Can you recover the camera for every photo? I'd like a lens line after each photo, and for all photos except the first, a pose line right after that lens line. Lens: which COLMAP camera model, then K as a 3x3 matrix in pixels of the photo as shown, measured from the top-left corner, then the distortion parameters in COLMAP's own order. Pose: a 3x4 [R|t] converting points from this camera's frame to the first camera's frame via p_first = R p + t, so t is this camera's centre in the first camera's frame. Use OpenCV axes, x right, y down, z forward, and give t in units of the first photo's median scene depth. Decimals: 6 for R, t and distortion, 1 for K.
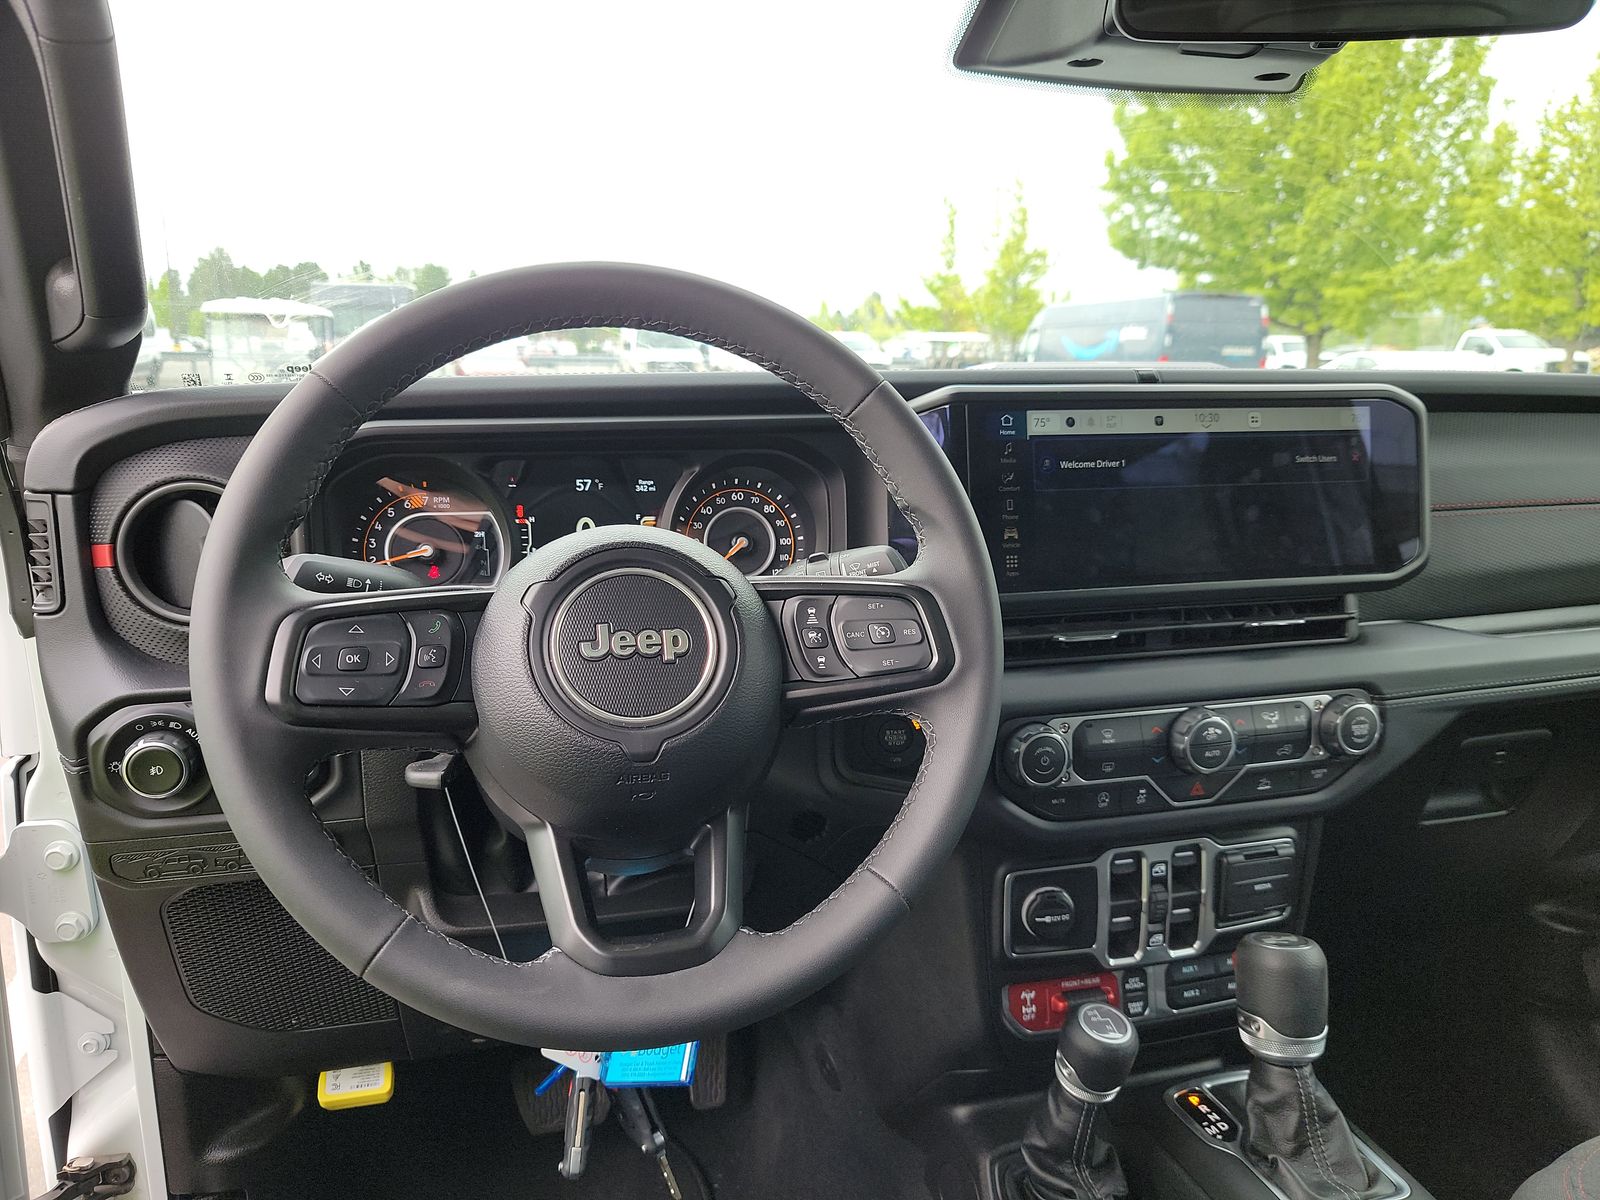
lens RADIAL K [[1094.3, 0, 785.6], [0, 1094.3, 611.9], [0, 0, 1]] dist [0.038616, -0.034941]
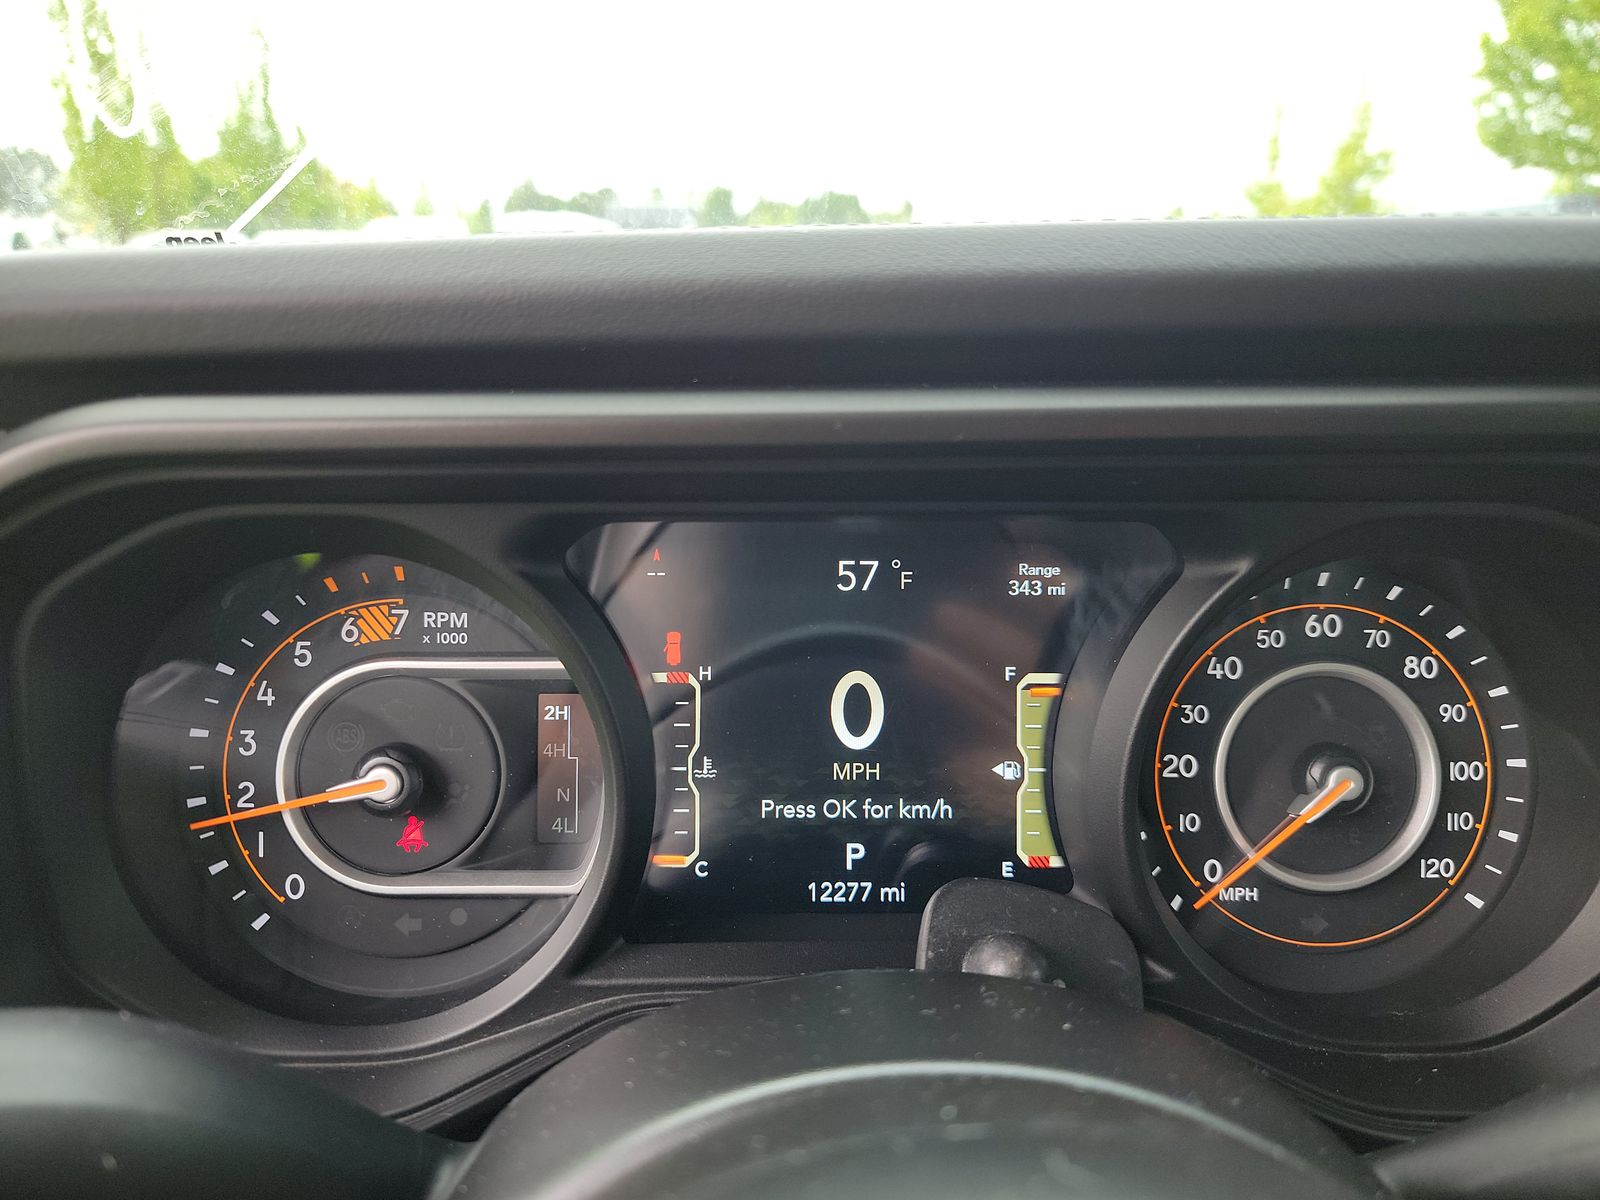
lens RADIAL K [[1094.3, 0, 792.9], [0, 1094.3, 603.9], [0, 0, 1]] dist [0.038616, -0.034941]
pose [[0.971848, 0.064613, -0.226574, -0.124261], [-0.051024, 0.996558, 0.065334, -0.126740], [0.230016, -0.051934, 0.971800, 0.653089]]
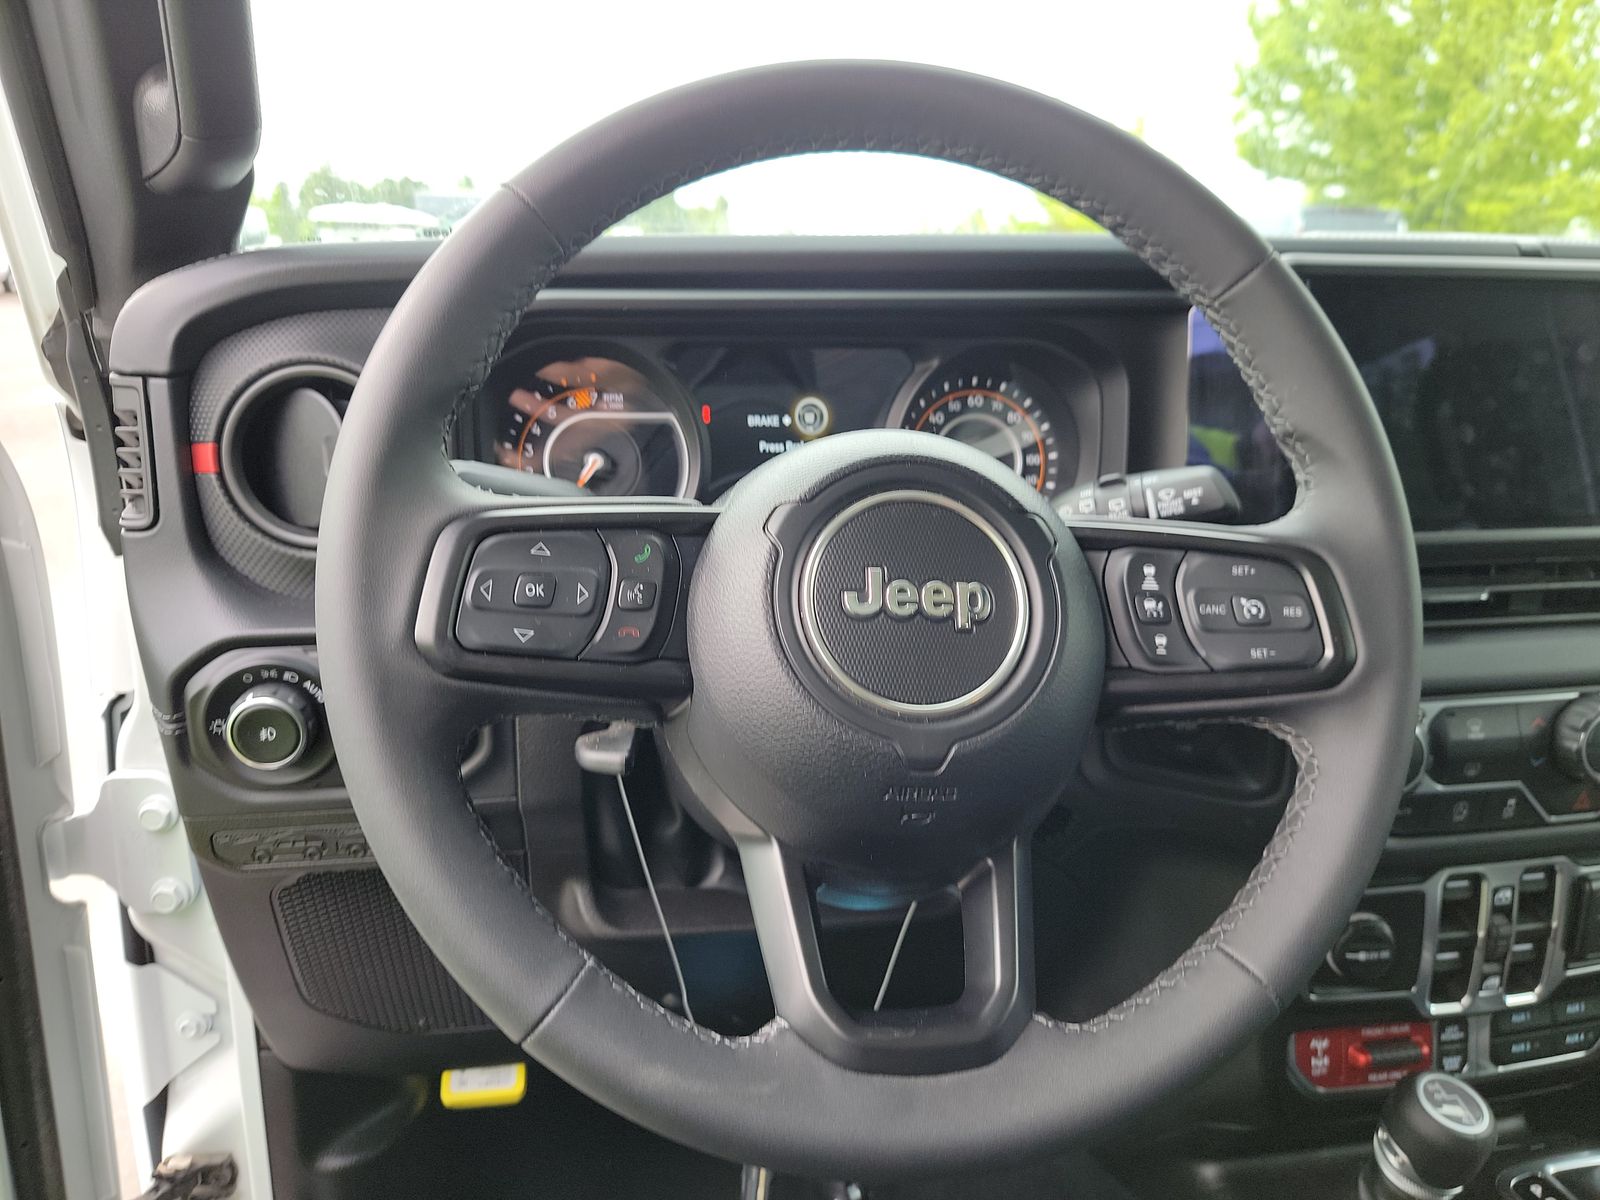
lens RADIAL K [[1094.3, 0, 781.0], [0, 1094.3, 576.8], [0, 0, 1]] dist [0.038616, -0.034941]
pose [[0.996279, 0.031743, -0.080134, -0.117082], [-0.028445, 0.998714, 0.041975, -0.008844], [0.081364, -0.039540, 0.995900, 0.202390]]
